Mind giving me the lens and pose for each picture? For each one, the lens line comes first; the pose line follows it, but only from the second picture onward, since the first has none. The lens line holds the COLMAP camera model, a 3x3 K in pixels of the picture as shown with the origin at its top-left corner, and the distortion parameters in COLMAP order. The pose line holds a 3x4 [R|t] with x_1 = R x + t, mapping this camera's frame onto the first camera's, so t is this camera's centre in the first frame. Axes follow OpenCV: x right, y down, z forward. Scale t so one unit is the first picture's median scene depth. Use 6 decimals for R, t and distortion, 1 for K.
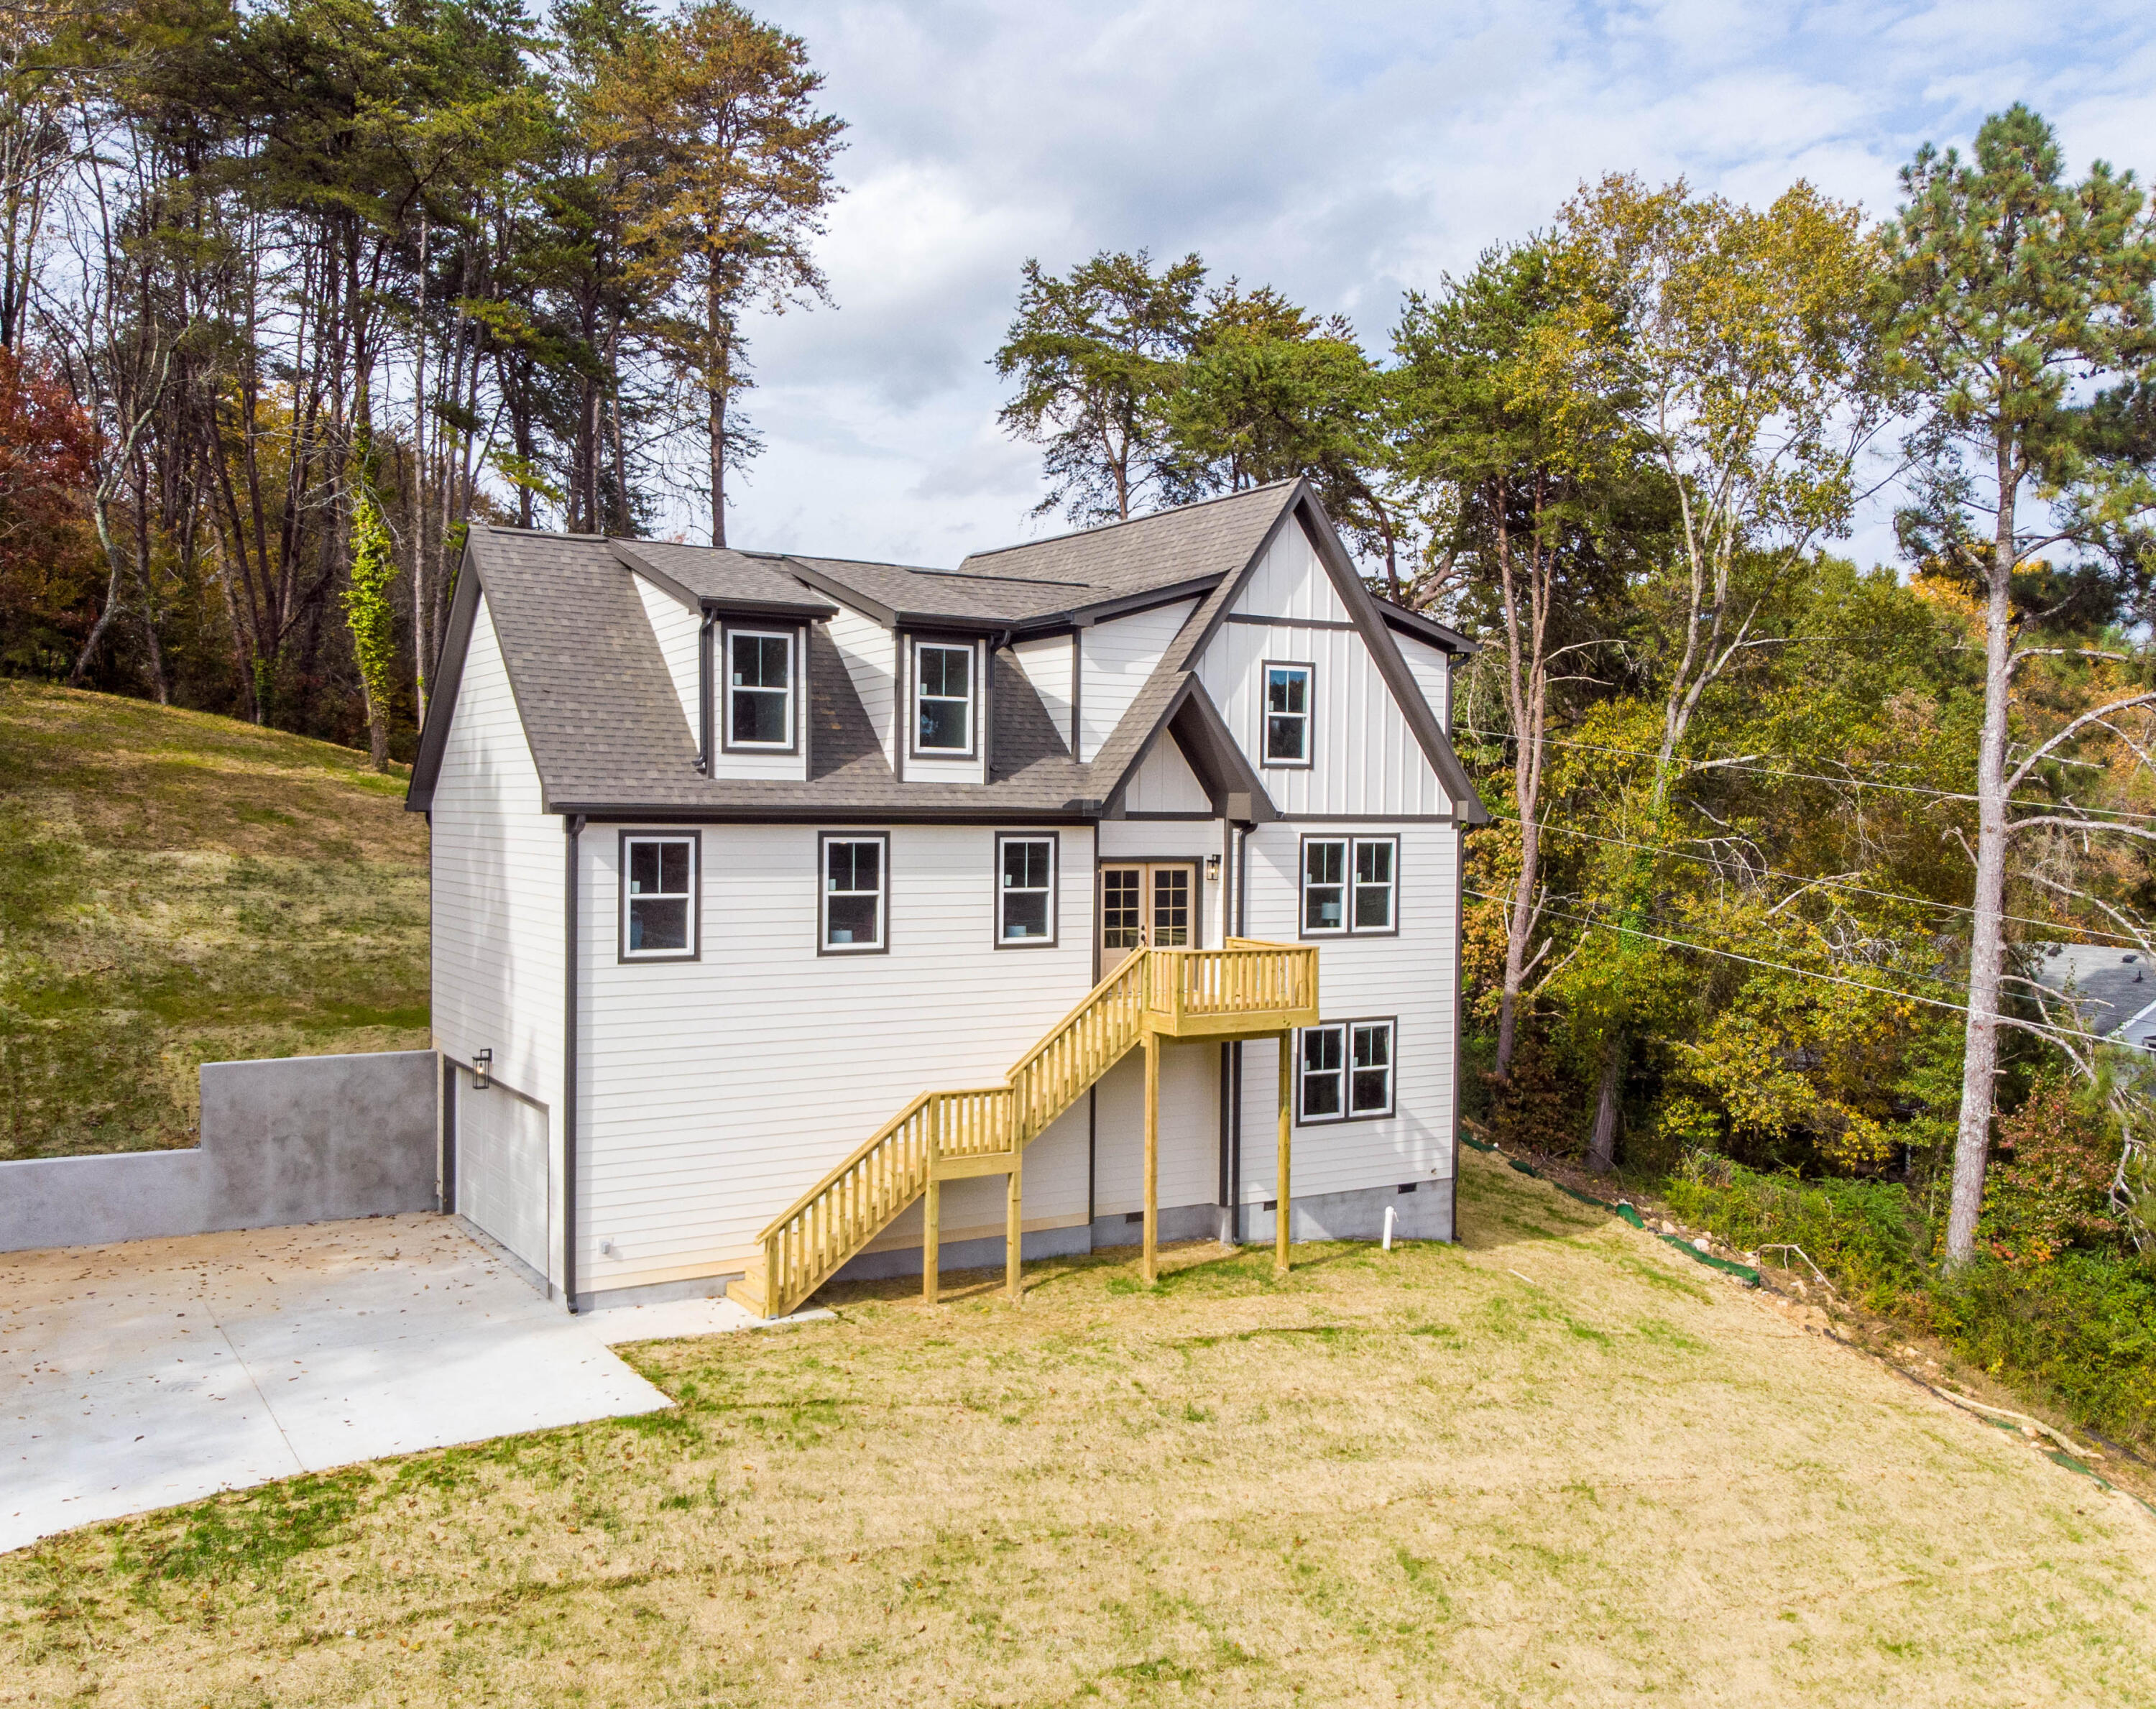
lens RADIAL K [[1822.4, 0, 1045.2], [0, 1822.4, 851.4], [0, 0, 1]] dist [0.076010, -0.219378]
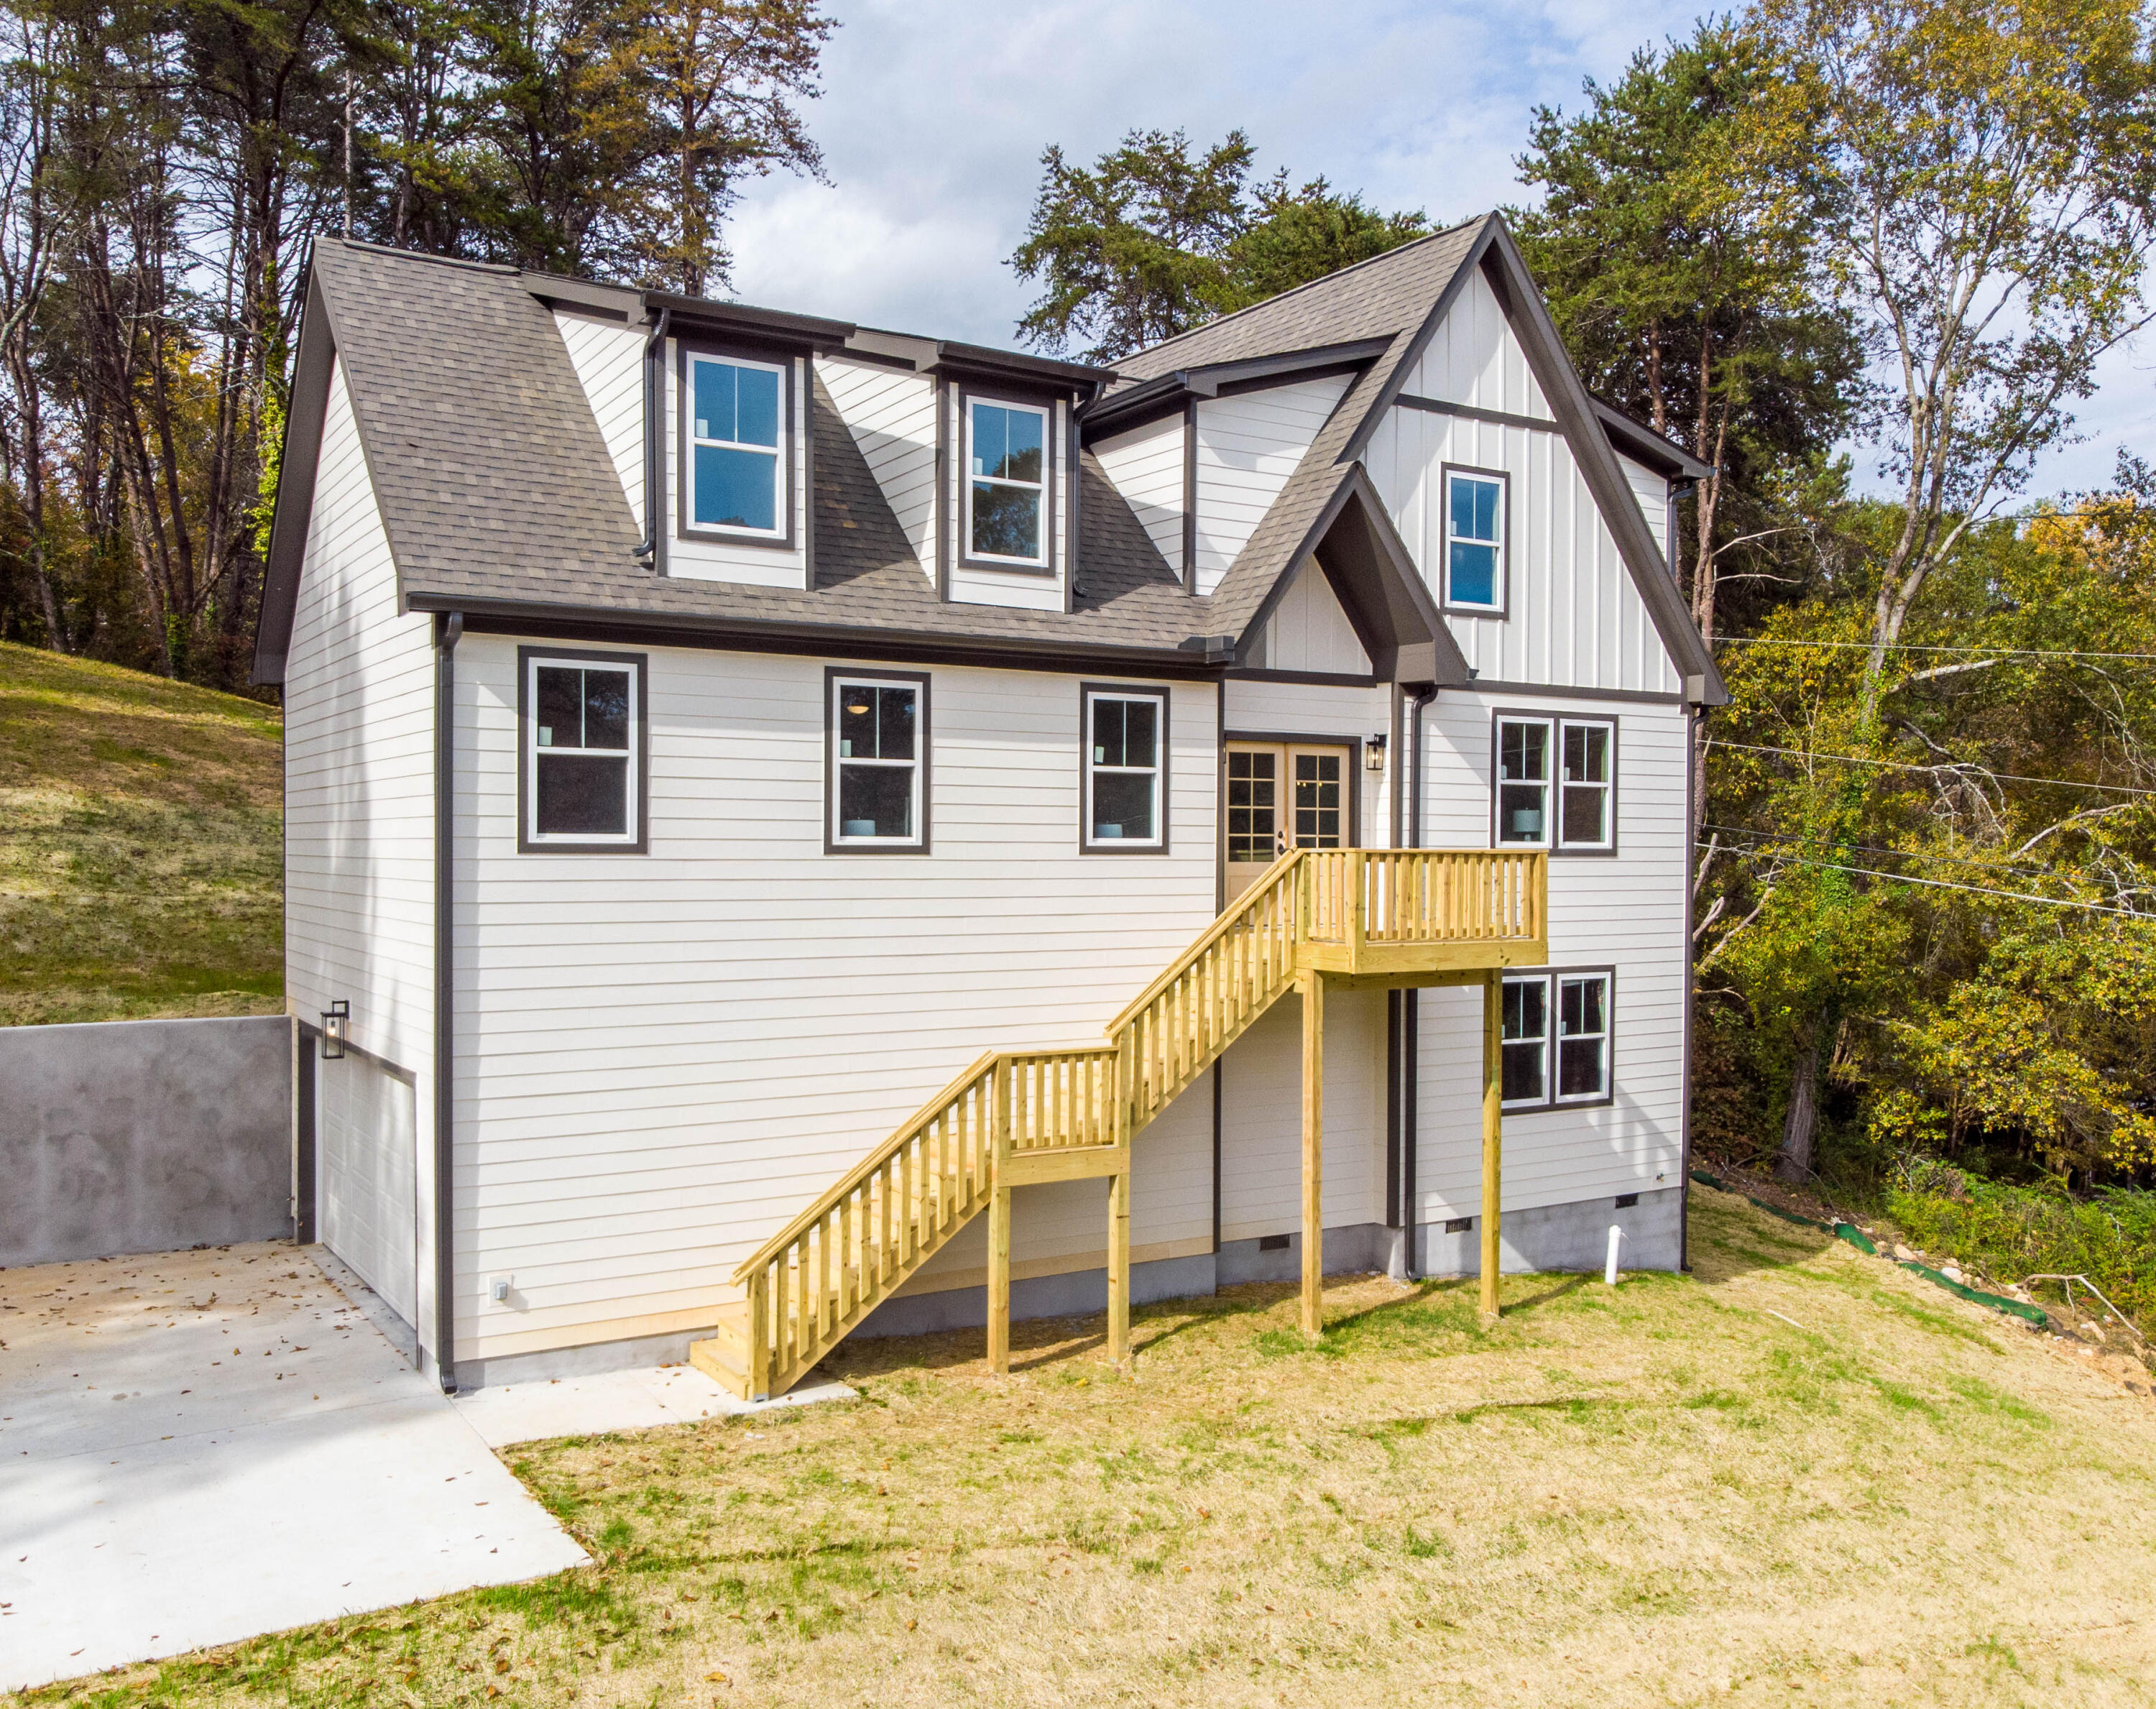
lens RADIAL K [[1828.8, 0, 1050.1], [0, 1828.8, 875.6], [0, 0, 1]] dist [0.012314, 0.001812]
pose [[0.999959, -0.005118, 0.007463, -0.044485], [0.005156, 0.999974, -0.004999, 0.065278], [-0.007438, 0.005038, 0.999960, 0.310589]]
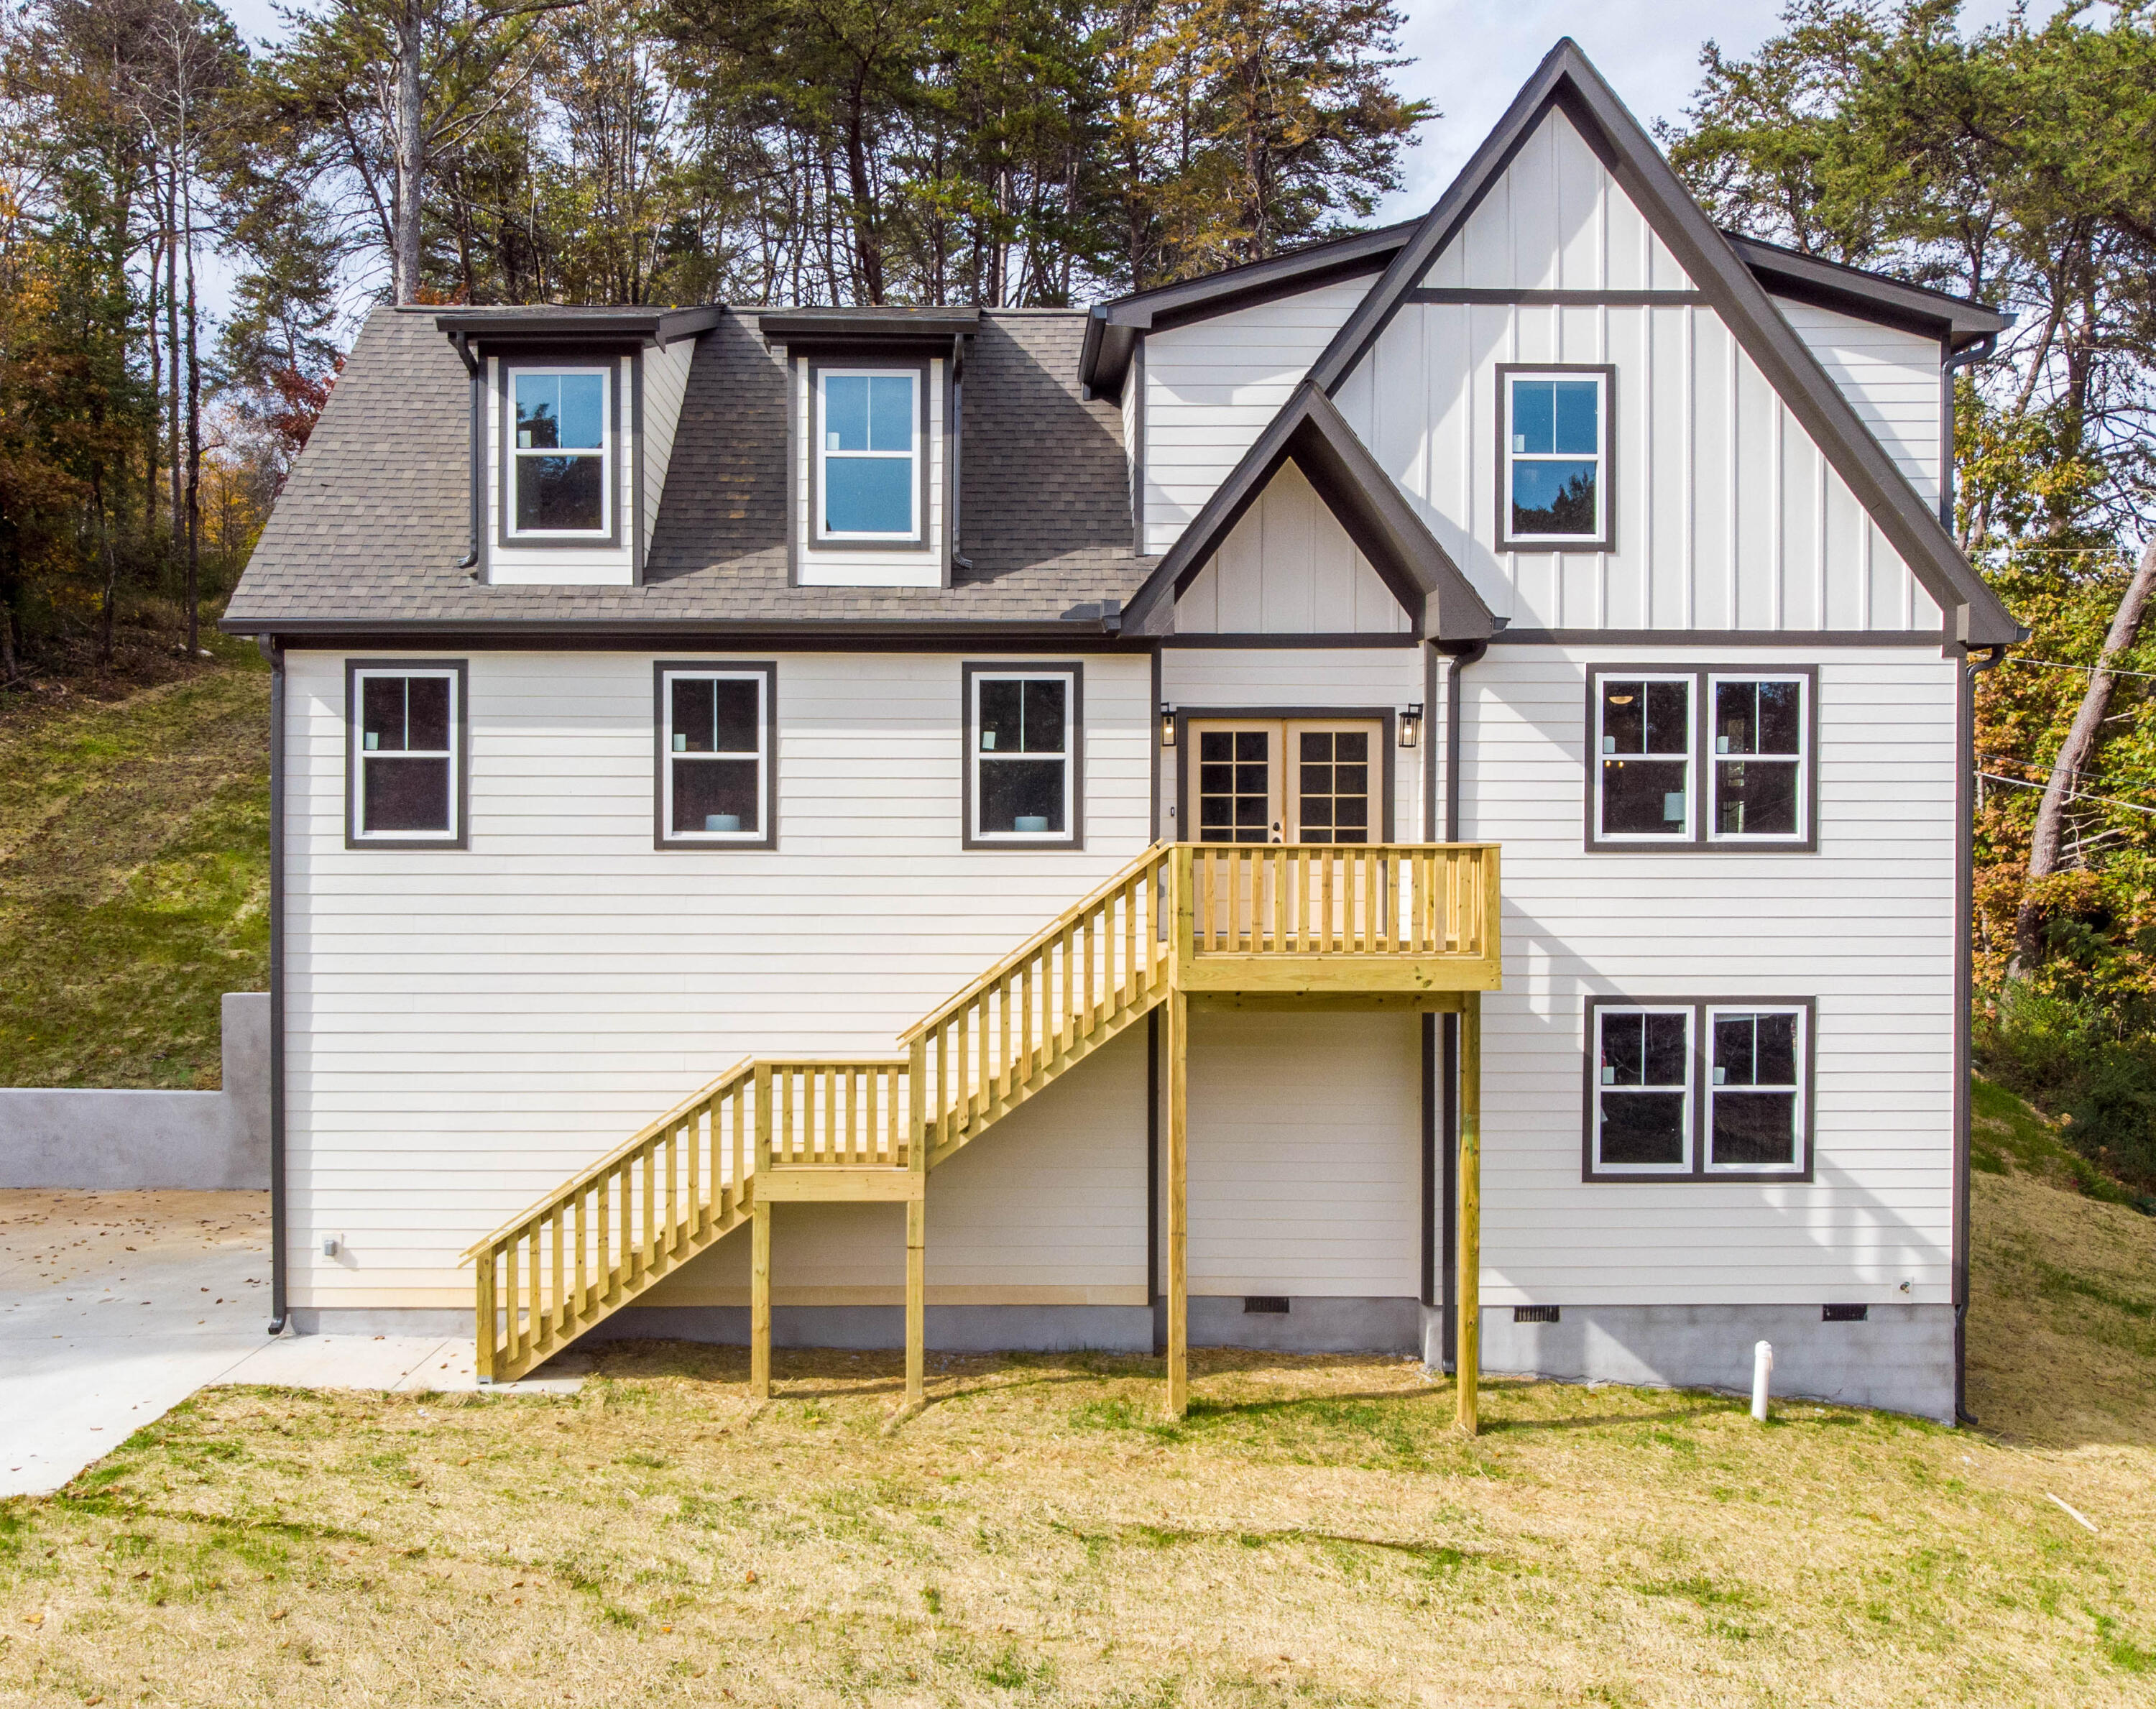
lens RADIAL K [[1827.4, 0, 1025.9], [0, 1827.4, 865.9], [0, 0, 1]] dist [-0.013441, 0.042081]
pose [[0.856477, -0.003857, -0.516171, 0.315956], [-0.003761, 0.999899, -0.013711, 0.068027], [0.516172, 0.013685, 0.856376, 0.470230]]
